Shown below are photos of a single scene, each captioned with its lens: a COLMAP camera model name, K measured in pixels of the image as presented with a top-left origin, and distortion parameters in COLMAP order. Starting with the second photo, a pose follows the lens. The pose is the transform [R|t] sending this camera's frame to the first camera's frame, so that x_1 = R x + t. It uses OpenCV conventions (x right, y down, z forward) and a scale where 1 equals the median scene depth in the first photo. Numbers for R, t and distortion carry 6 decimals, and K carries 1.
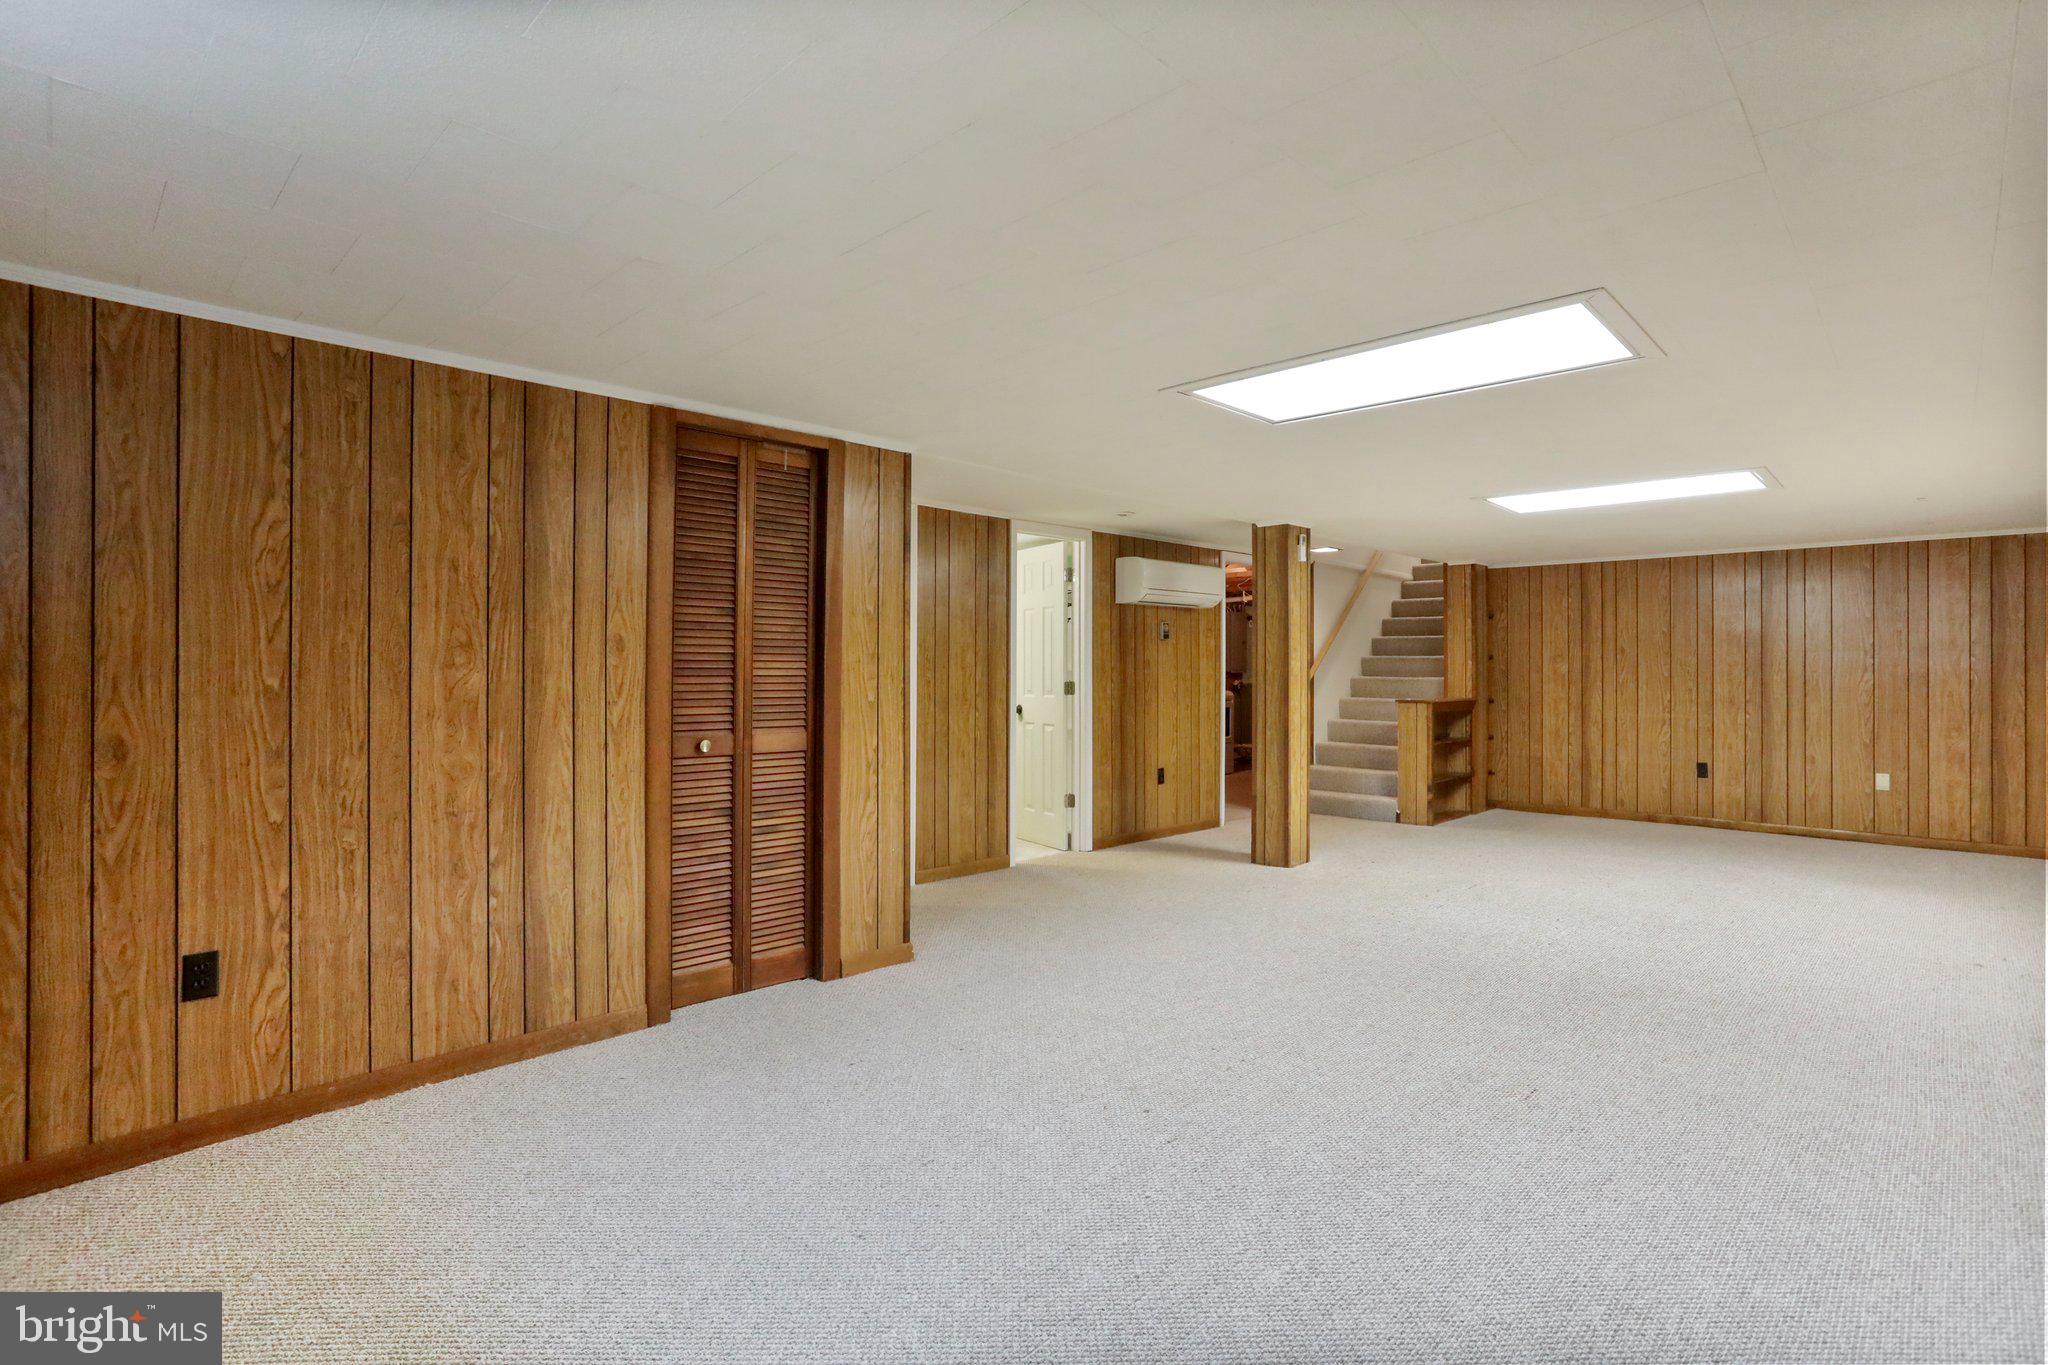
lens RADIAL K [[1013.6, 0, 1020.6], [0, 1013.6, 664.2], [0, 0, 1]] dist [-0.000757, 0.008500]
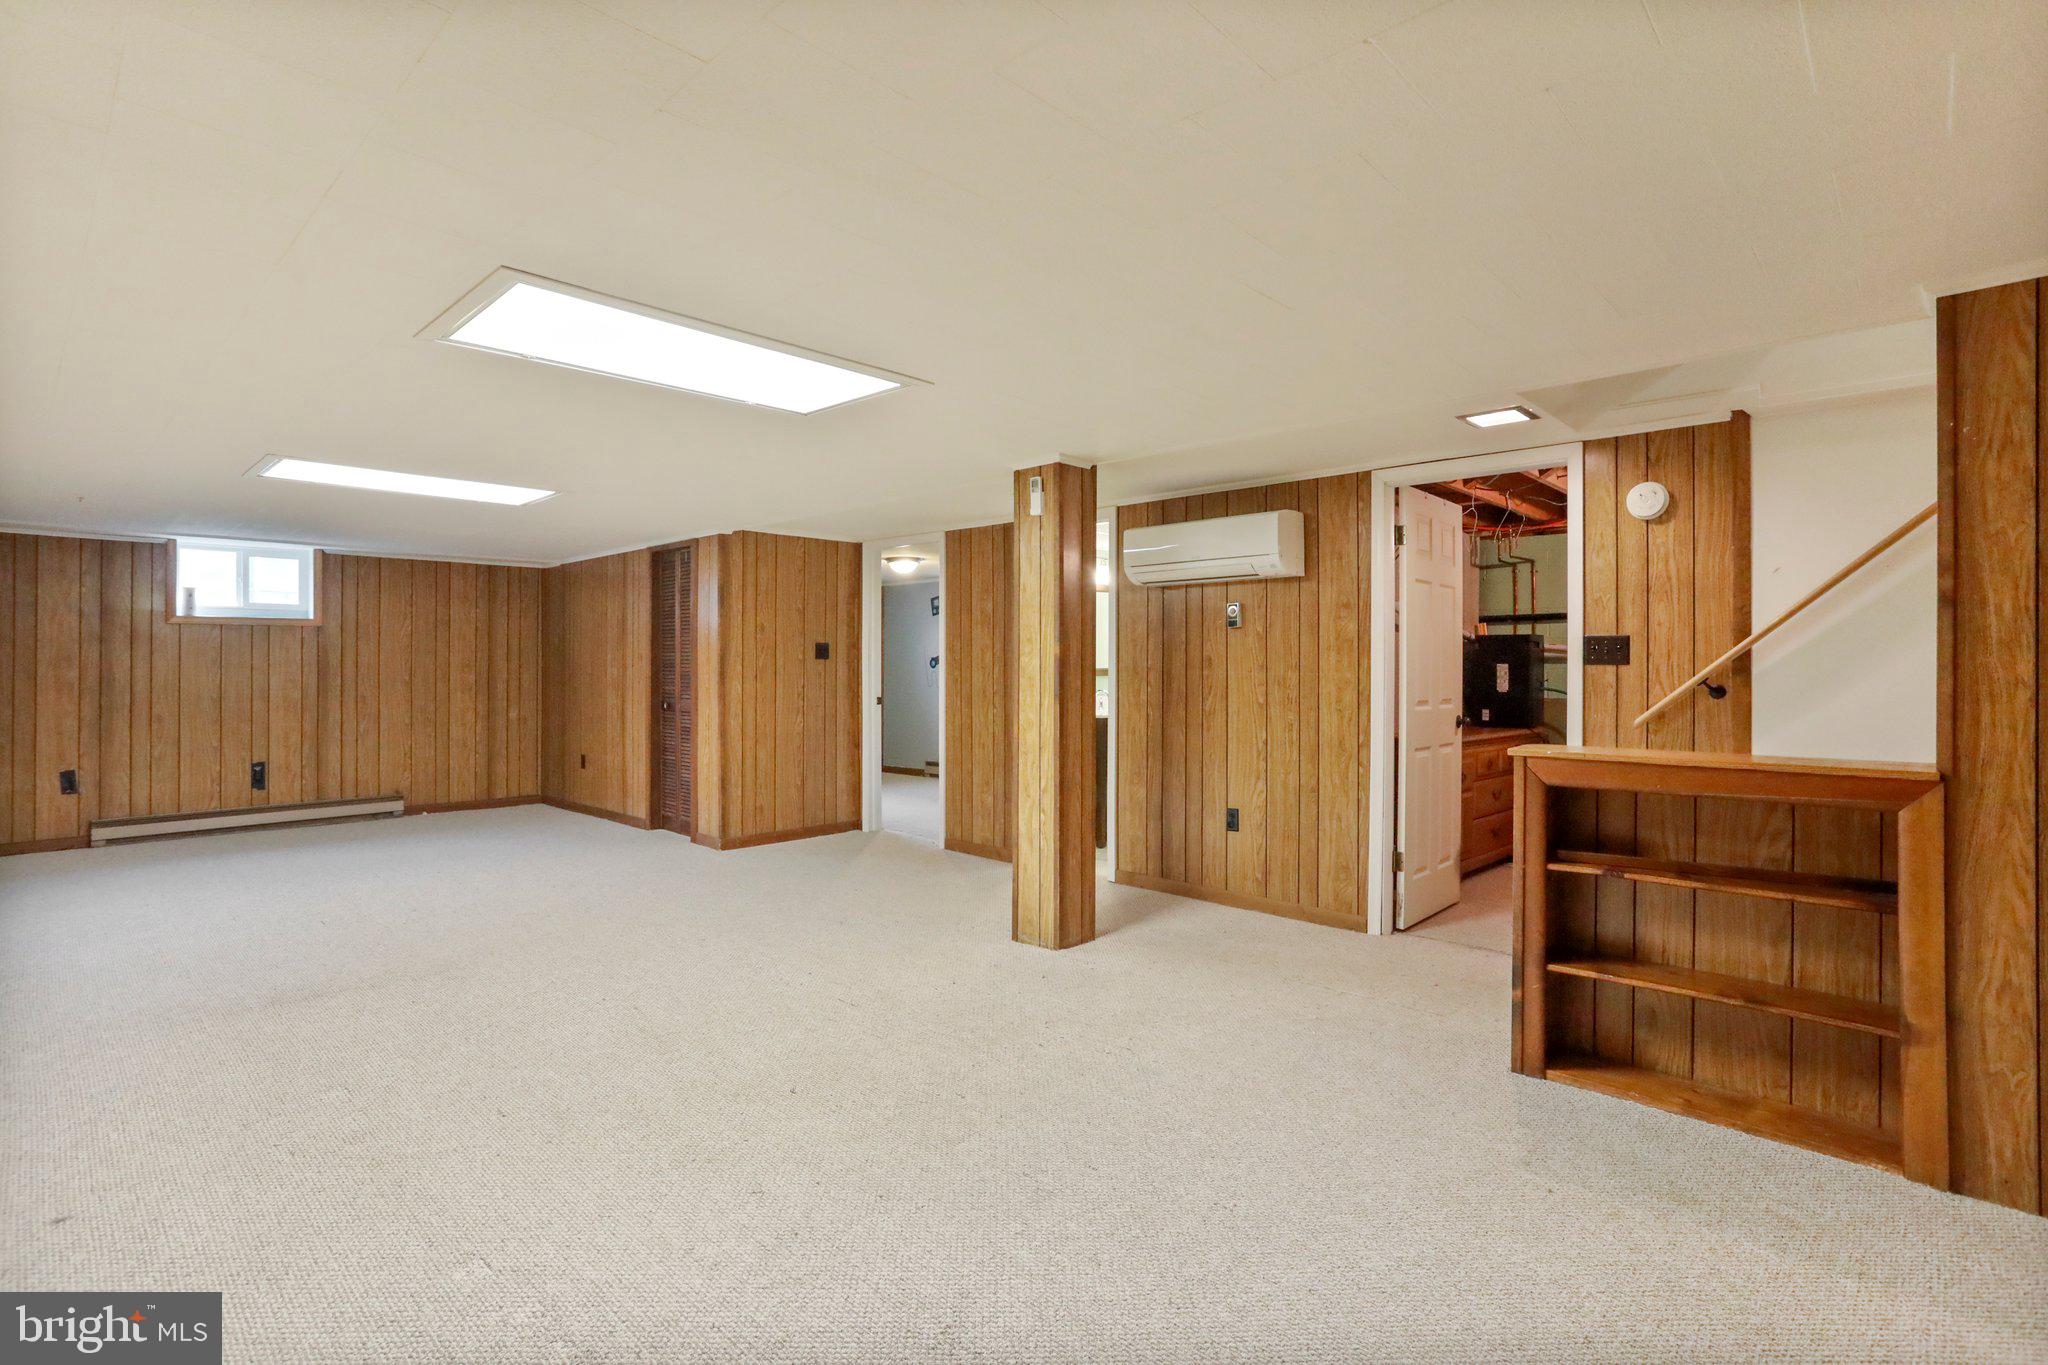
lens RADIAL K [[1000.4, 0, 1022.0], [0, 1000.4, 659.1], [0, 0, 1]] dist [-0.070831, 0.039252]
pose [[-0.002328, -0.009709, -0.999950, 0.881186], [0.001057, 0.999952, -0.009711, 0.004469], [0.999997, -0.001079, -0.002317, 0.897368]]
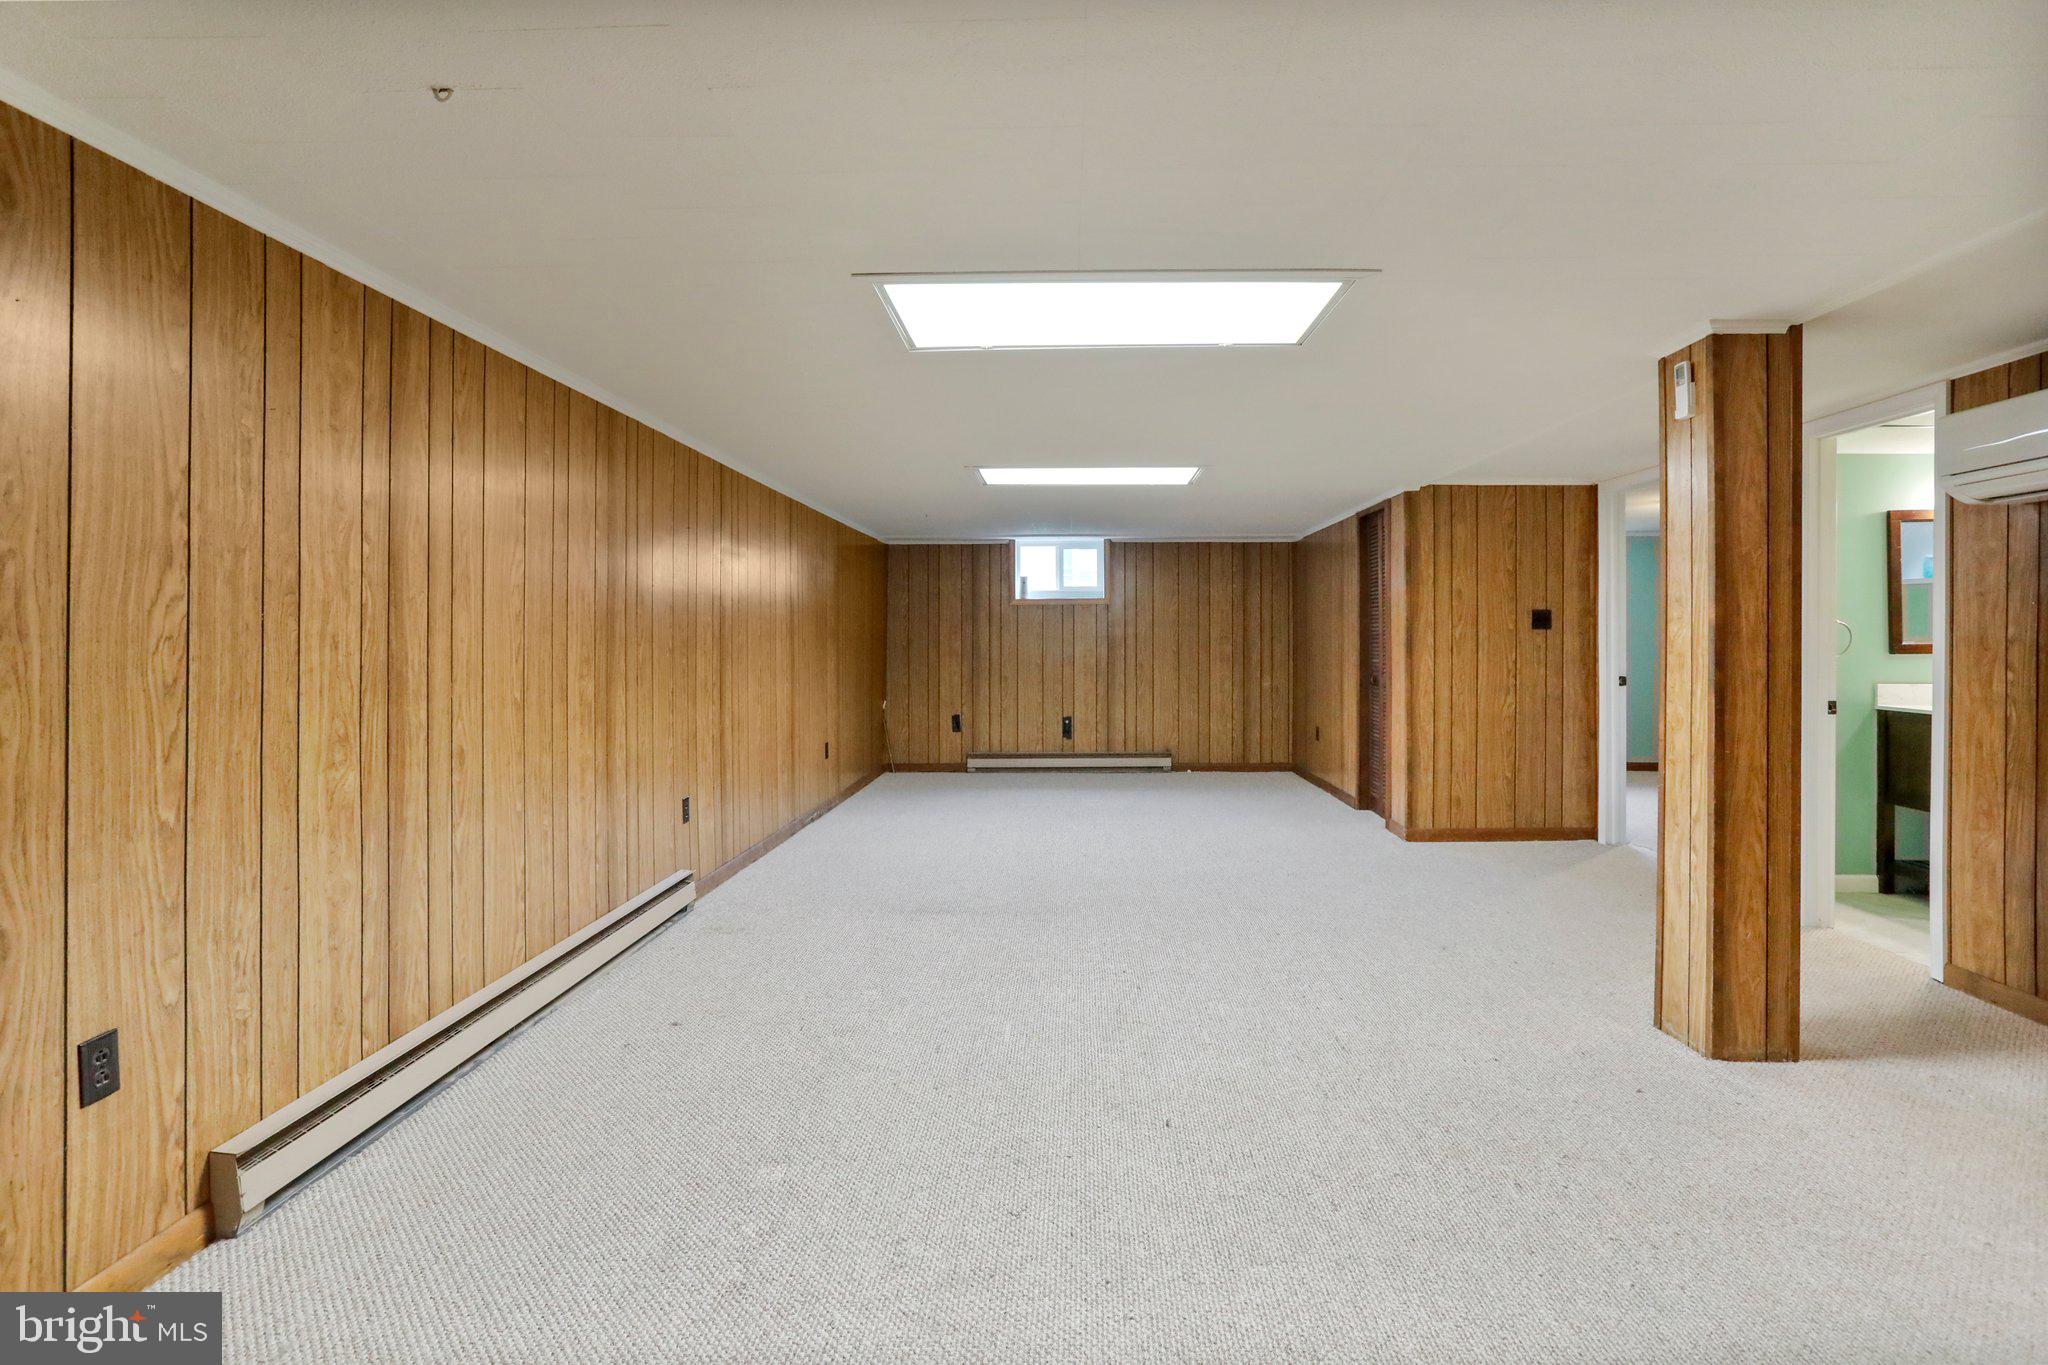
lens RADIAL K [[1007.3, 0, 1037.3], [0, 1007.3, 638.5], [0, 0, 1]] dist [-0.050831, 0.027106]
pose [[-0.752070, -0.001001, -0.659082, 0.745911], [0.000397, 0.999998, -0.001971, 0.003927], [0.659083, -0.001744, -0.752069, 1.043186]]
